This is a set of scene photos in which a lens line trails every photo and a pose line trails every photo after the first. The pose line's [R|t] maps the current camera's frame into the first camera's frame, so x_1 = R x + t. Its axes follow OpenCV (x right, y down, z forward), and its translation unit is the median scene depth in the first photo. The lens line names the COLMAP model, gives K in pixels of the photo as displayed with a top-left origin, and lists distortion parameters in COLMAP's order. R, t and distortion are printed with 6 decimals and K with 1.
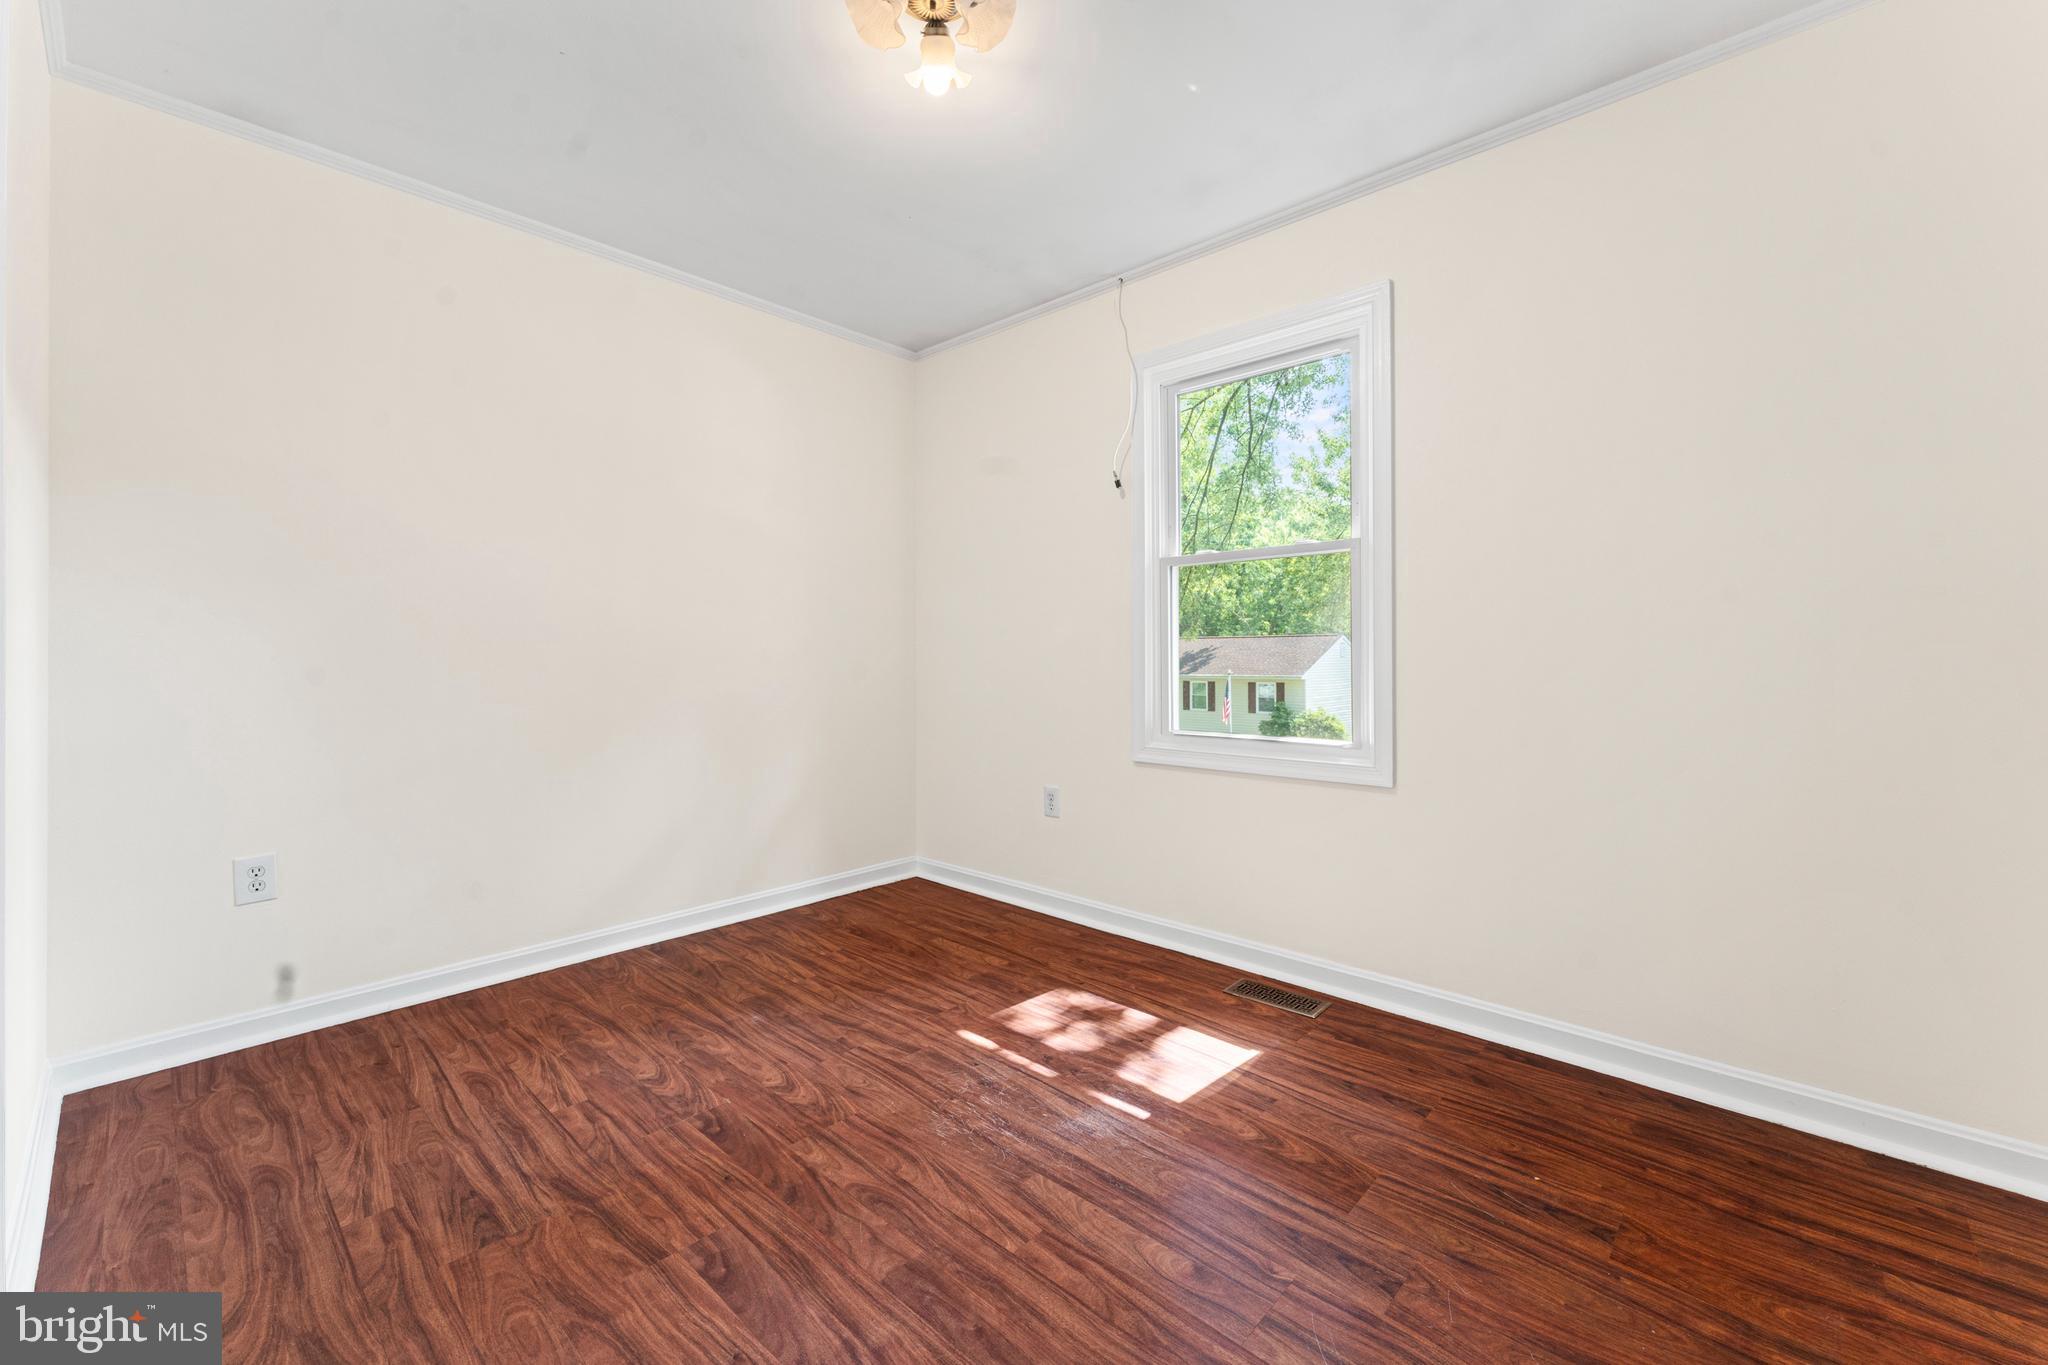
lens RADIAL K [[824.0, 0, 1036.8], [0, 824.0, 651.3], [0, 0, 1]] dist [0.001292, 0.000114]
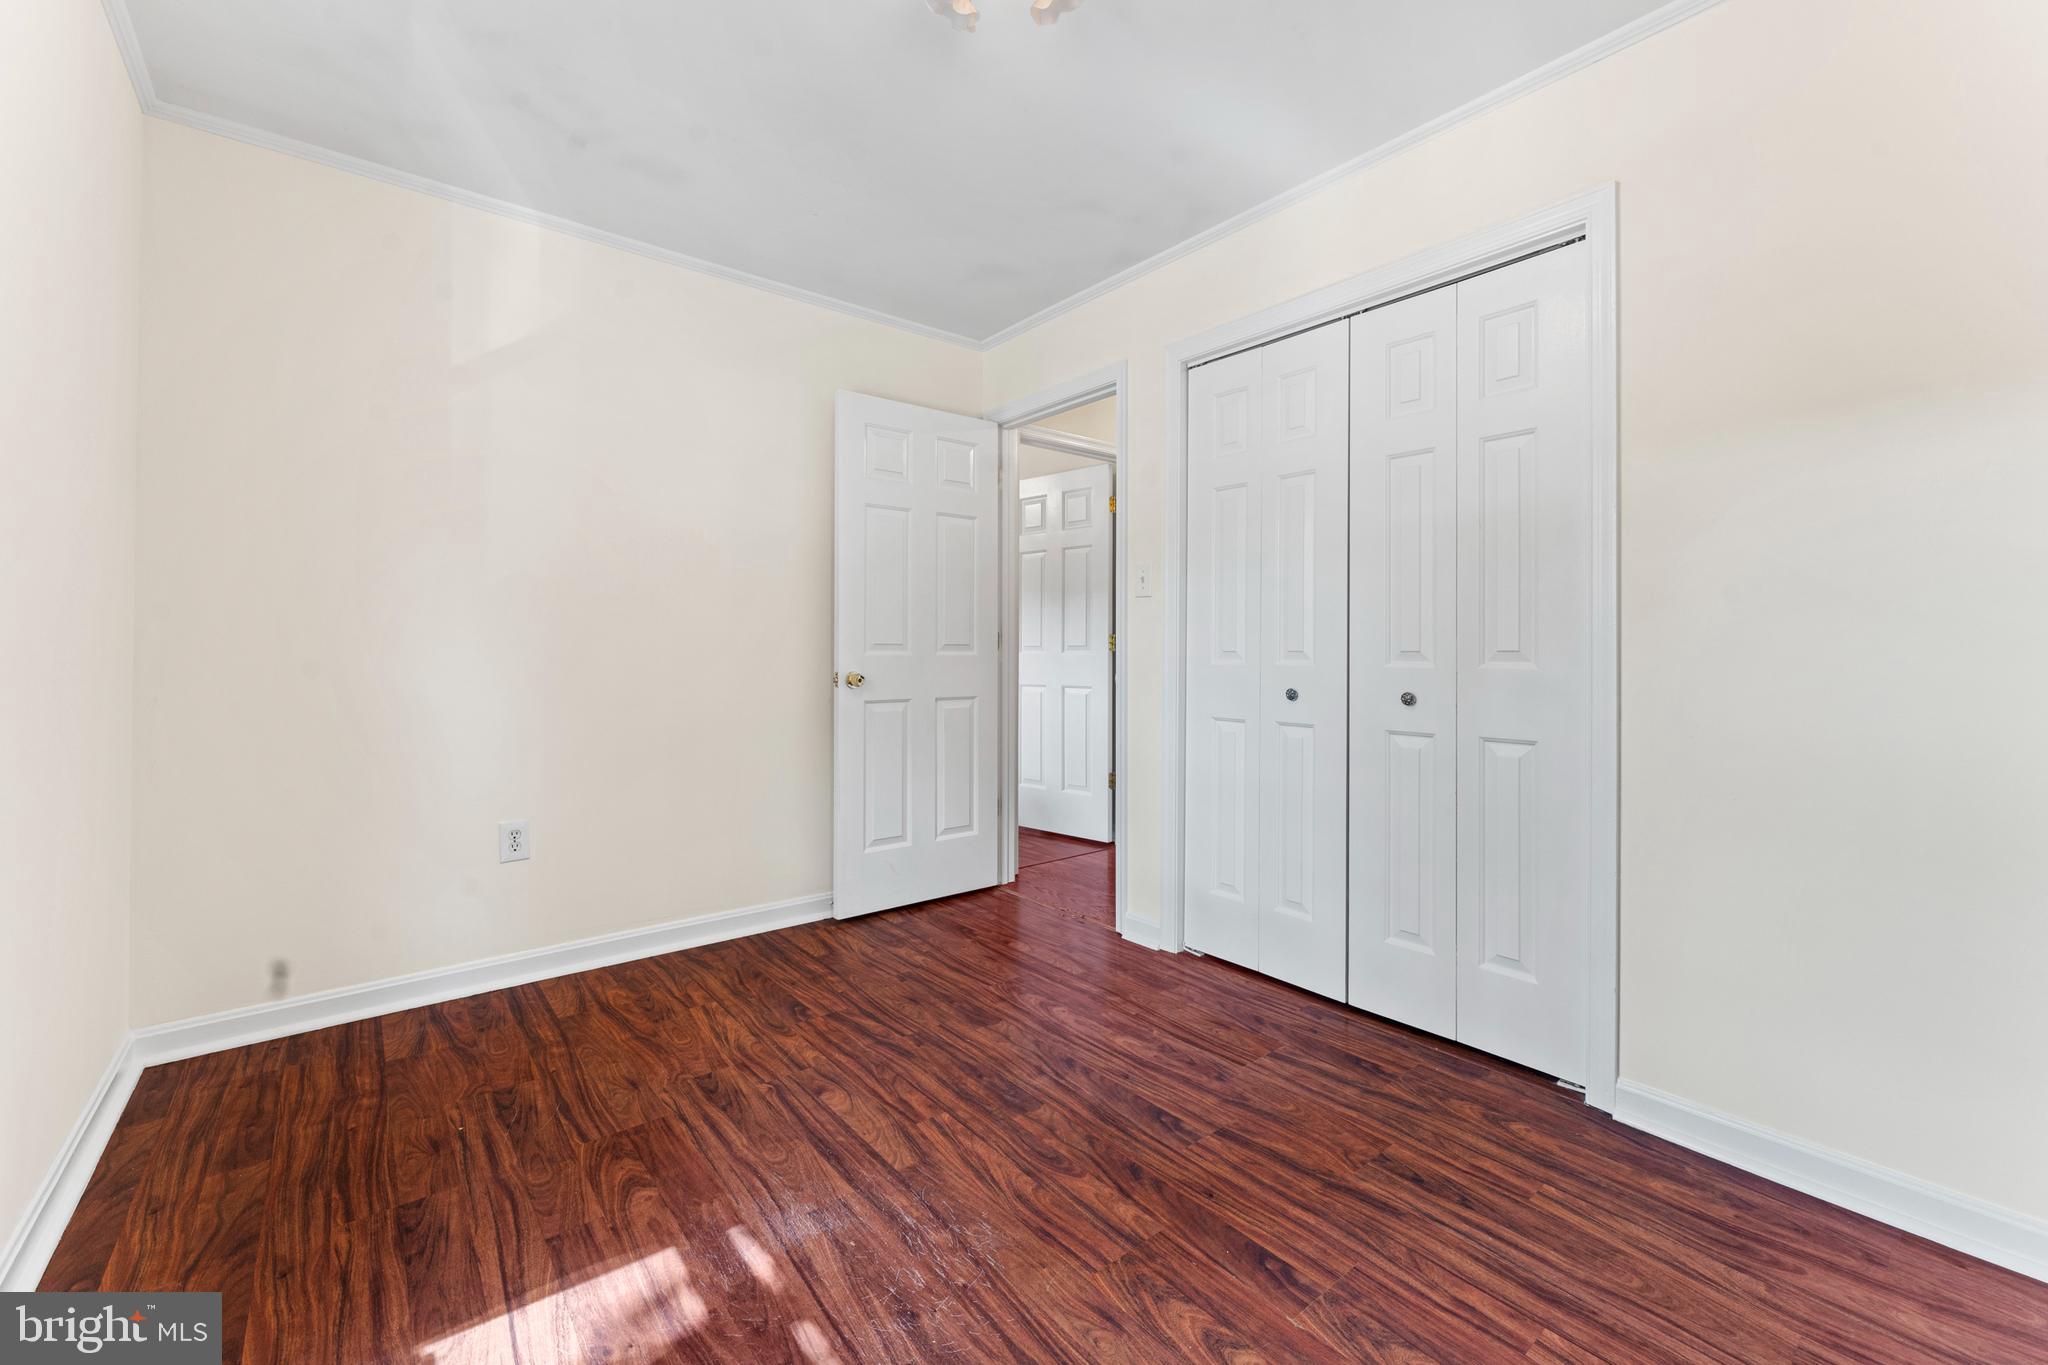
lens RADIAL K [[824.0, 0, 1036.8], [0, 824.0, 651.3], [0, 0, 1]] dist [0.001292, 0.000114]
pose [[-0.990861, 0.000623, 0.134889, -0.307678], [0.000024, 0.999990, -0.004443, 0.006371], [-0.134891, -0.004399, -0.990851, 2.007633]]
